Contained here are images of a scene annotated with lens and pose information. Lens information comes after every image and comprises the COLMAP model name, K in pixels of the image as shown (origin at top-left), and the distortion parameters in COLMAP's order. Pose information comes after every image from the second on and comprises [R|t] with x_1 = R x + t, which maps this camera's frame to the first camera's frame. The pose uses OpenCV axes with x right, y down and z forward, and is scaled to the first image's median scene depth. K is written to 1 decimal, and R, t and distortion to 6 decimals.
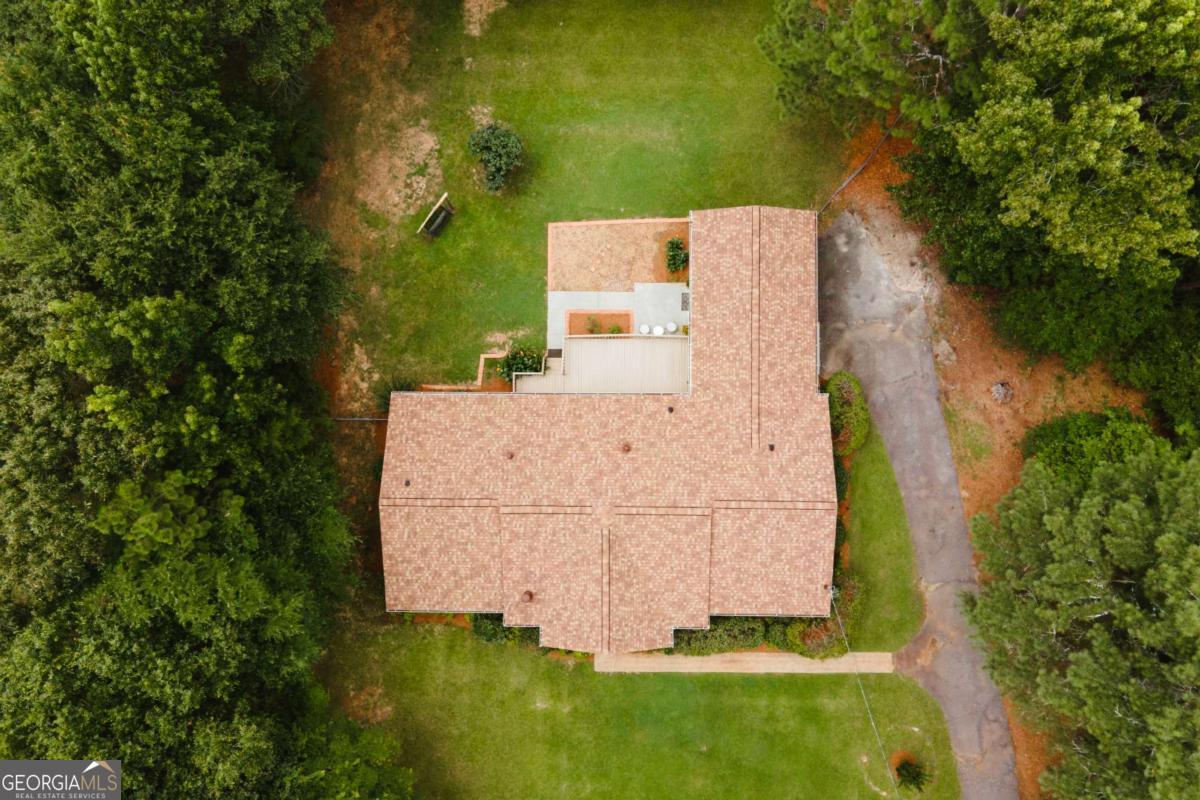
lens RADIAL K [[870.6, 0, 600.0], [0, 870.6, 400.0], [0, 0, 1]] dist [0.054120, 0.001619]
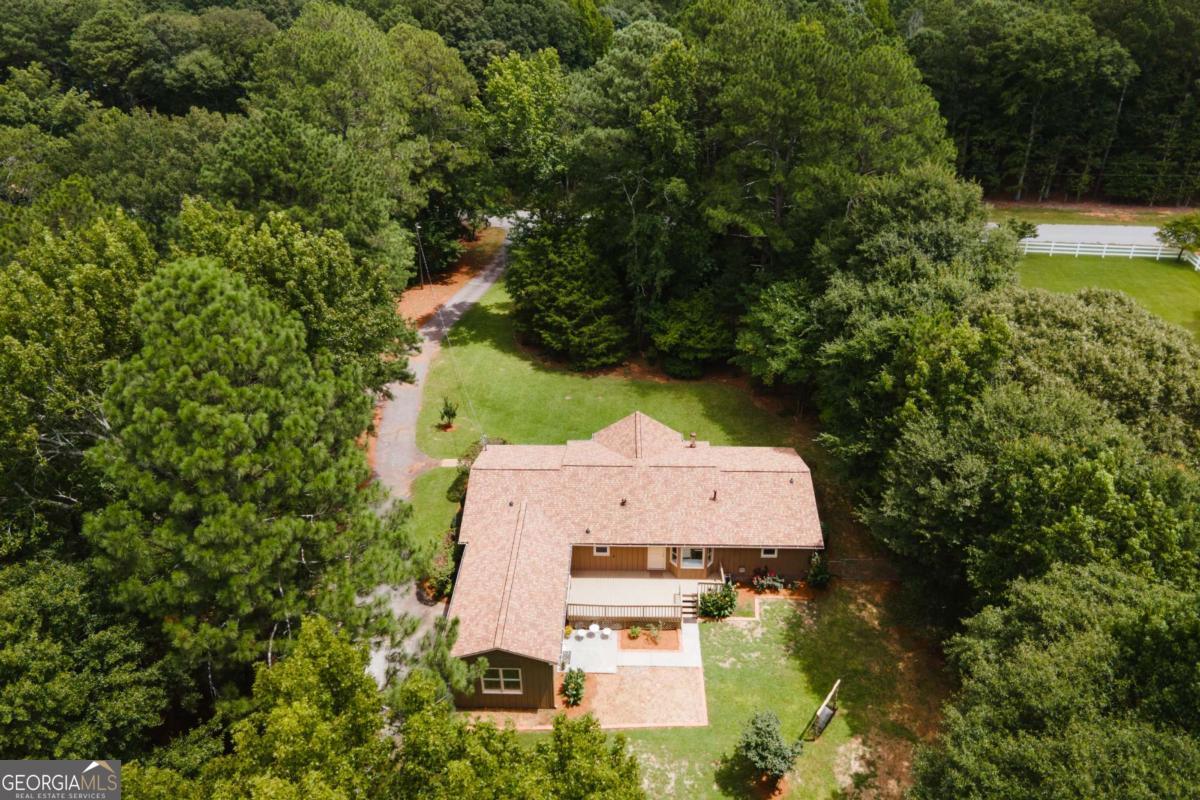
lens RADIAL K [[870.6, 0, 600.0], [0, 870.6, 400.0], [0, 0, 1]] dist [0.054120, 0.001619]
pose [[-0.999852, 0.006667, 0.015870, 0.041398], [0.011141, -0.452176, 0.891859, -0.931157], [0.013122, 0.891904, 0.452035, 0.263961]]
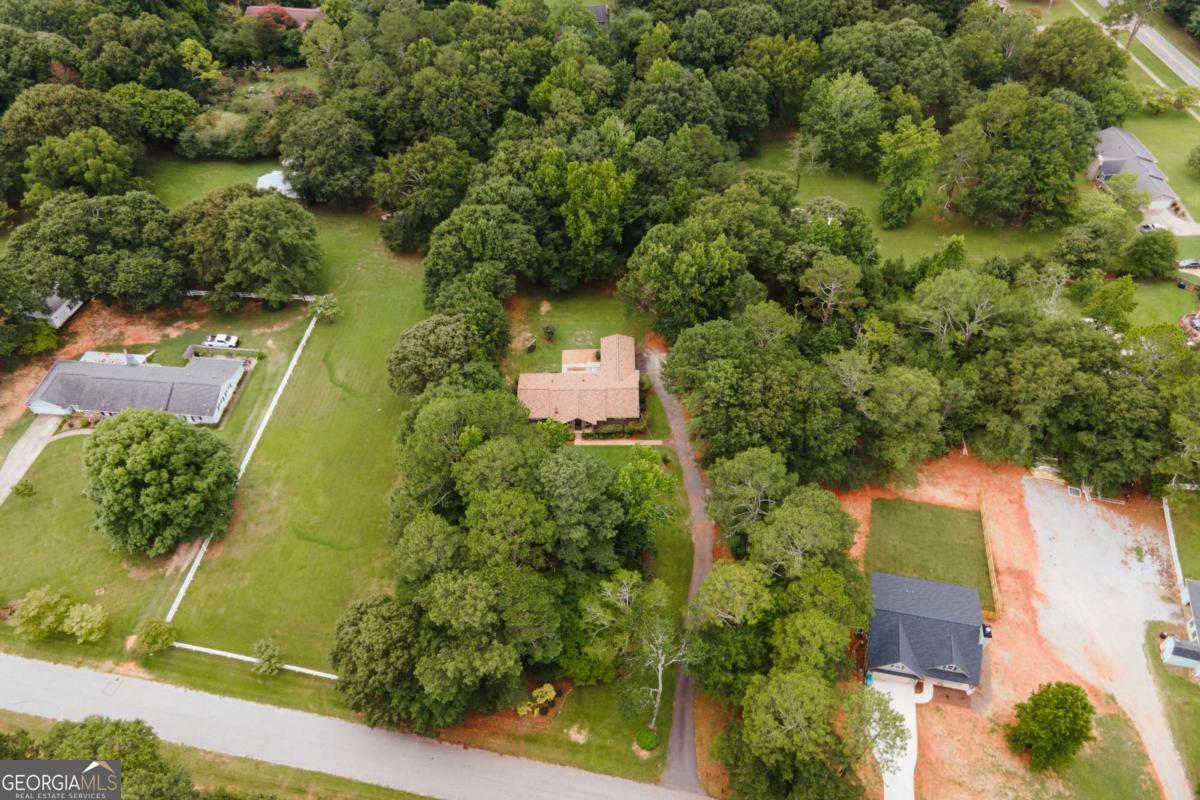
lens RADIAL K [[870.6, 0, 600.0], [0, 870.6, 400.0], [0, 0, 1]] dist [0.054120, 0.001619]
pose [[0.999647, 0.009591, 0.024782, 0.007786], [0.007694, 0.788182, -0.615395, 2.248288], [-0.025435, 0.615368, 0.787830, -1.751712]]
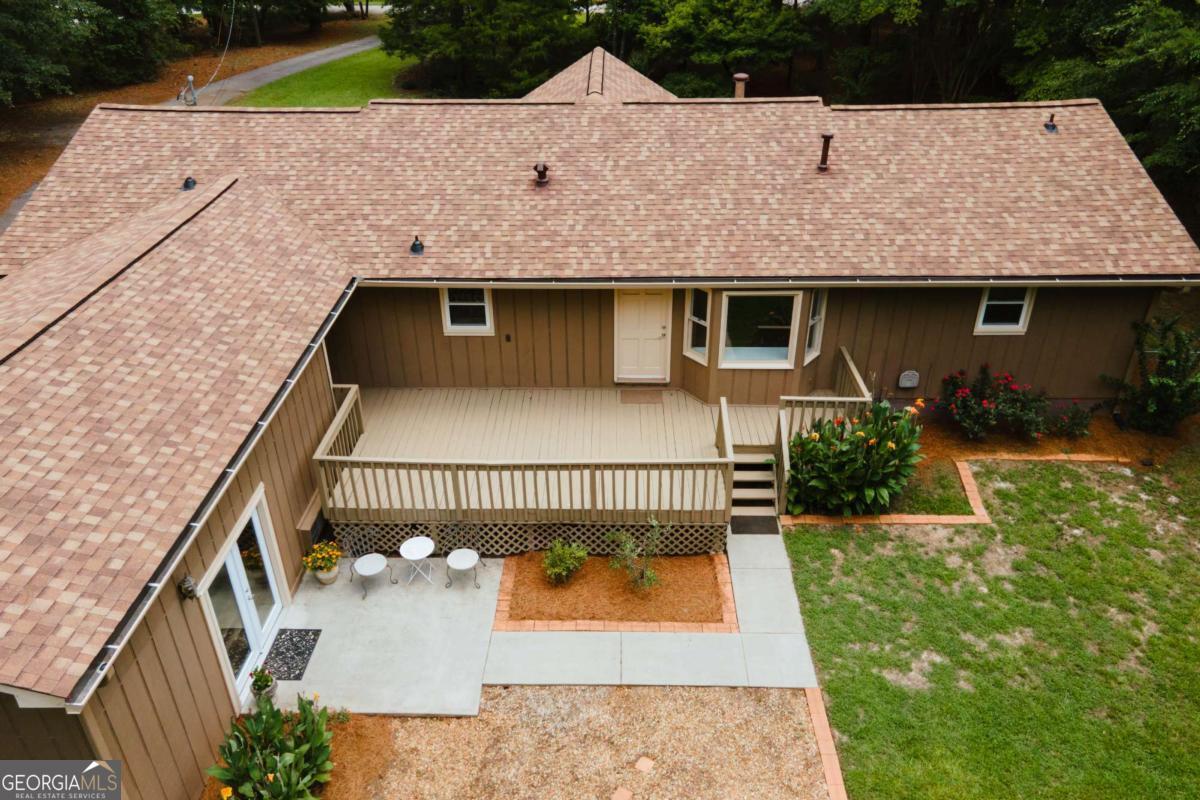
lens RADIAL K [[870.6, 0, 600.0], [0, 870.6, 400.0], [0, 0, 1]] dist [0.054120, 0.001619]
pose [[-0.999681, 0.016827, 0.018824, -0.002586], [0.009047, -0.457341, 0.889245, -0.327921], [0.023573, 0.889132, 0.457043, 0.832276]]
